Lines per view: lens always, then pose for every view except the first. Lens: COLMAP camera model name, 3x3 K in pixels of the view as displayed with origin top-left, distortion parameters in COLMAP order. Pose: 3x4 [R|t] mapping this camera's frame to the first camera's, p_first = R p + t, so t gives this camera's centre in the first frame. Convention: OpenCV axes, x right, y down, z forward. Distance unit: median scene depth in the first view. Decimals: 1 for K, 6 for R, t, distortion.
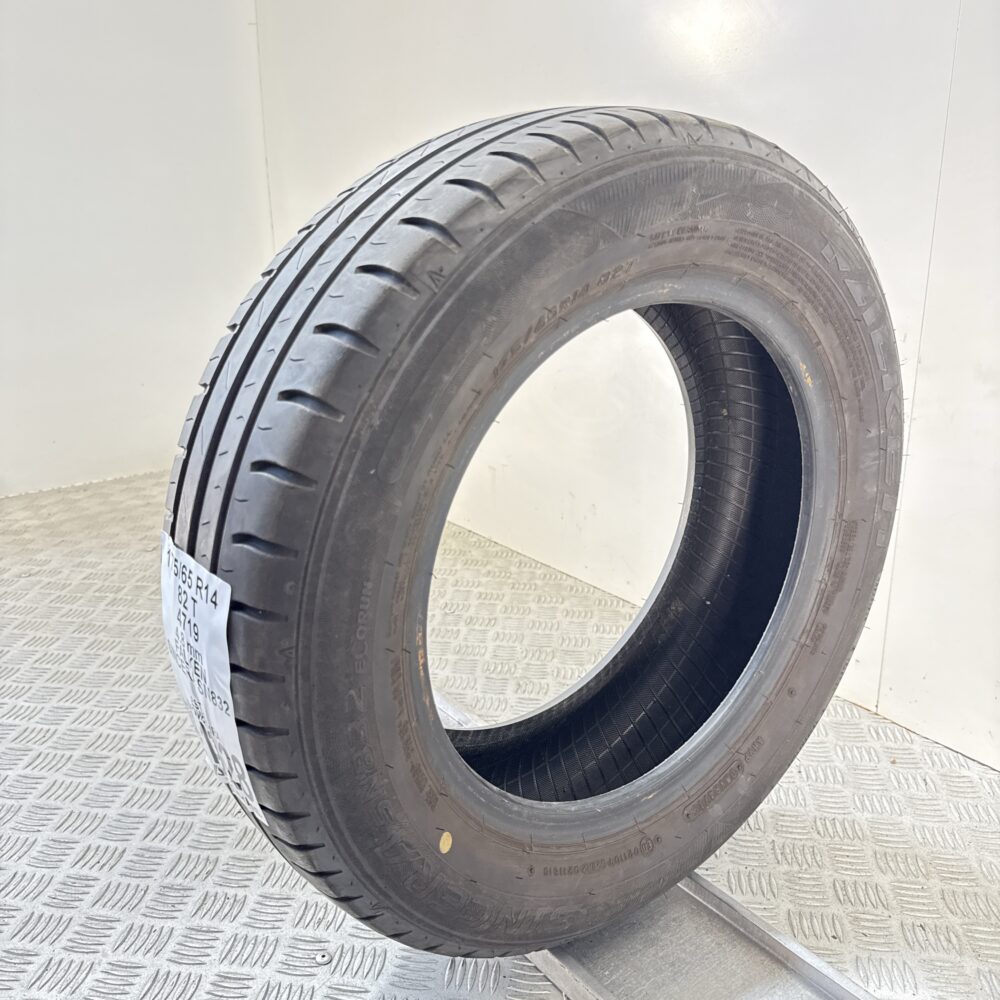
lens RADIAL K [[980.4, 0, 512.9], [0, 980.4, 495.8], [0, 0, 1]] dist [0.100469, -0.095250]
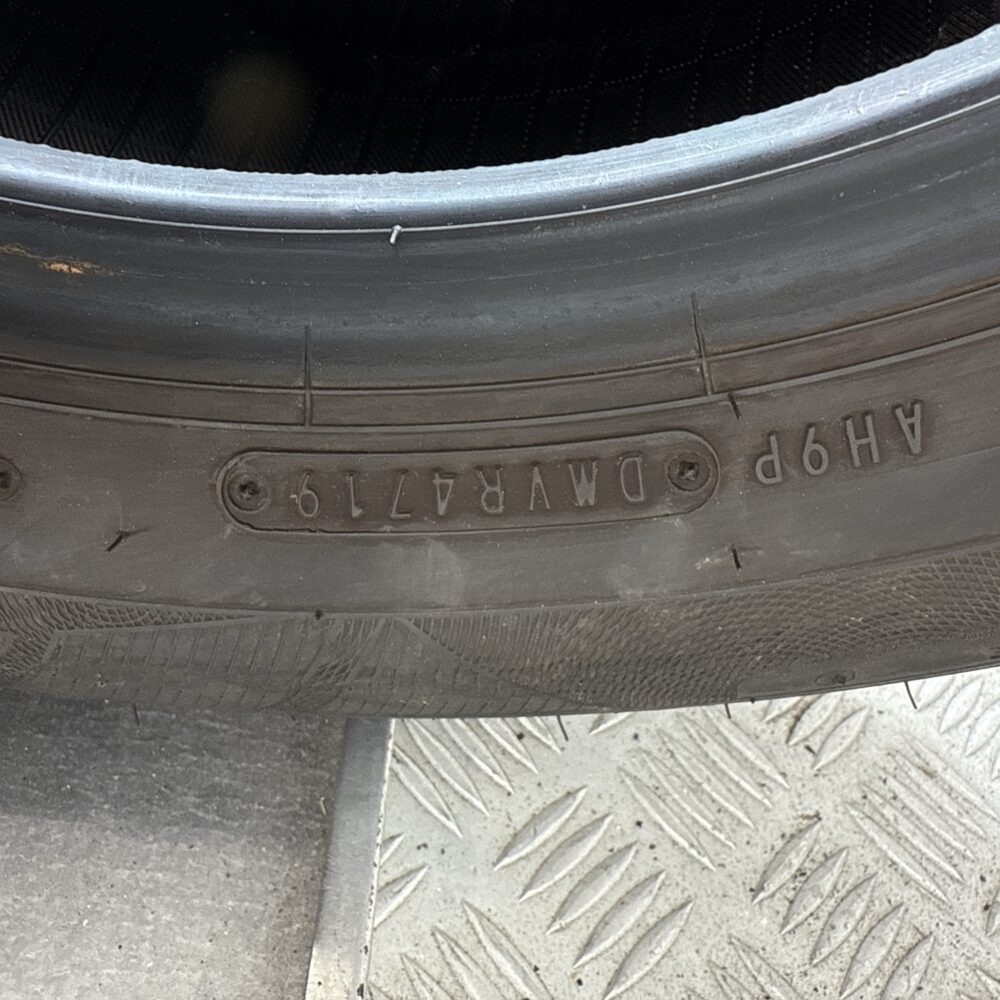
lens RADIAL K [[955.8, 0, 500.0], [0, 955.8, 500.0], [0, 0, 1]] dist [0.001207, 0.001583]
pose [[0.758219, 0.568060, -0.320017, 0.231852], [-0.409484, 0.796837, 0.444267, 0.195359], [0.507372, -0.205810, 0.836789, 0.757303]]
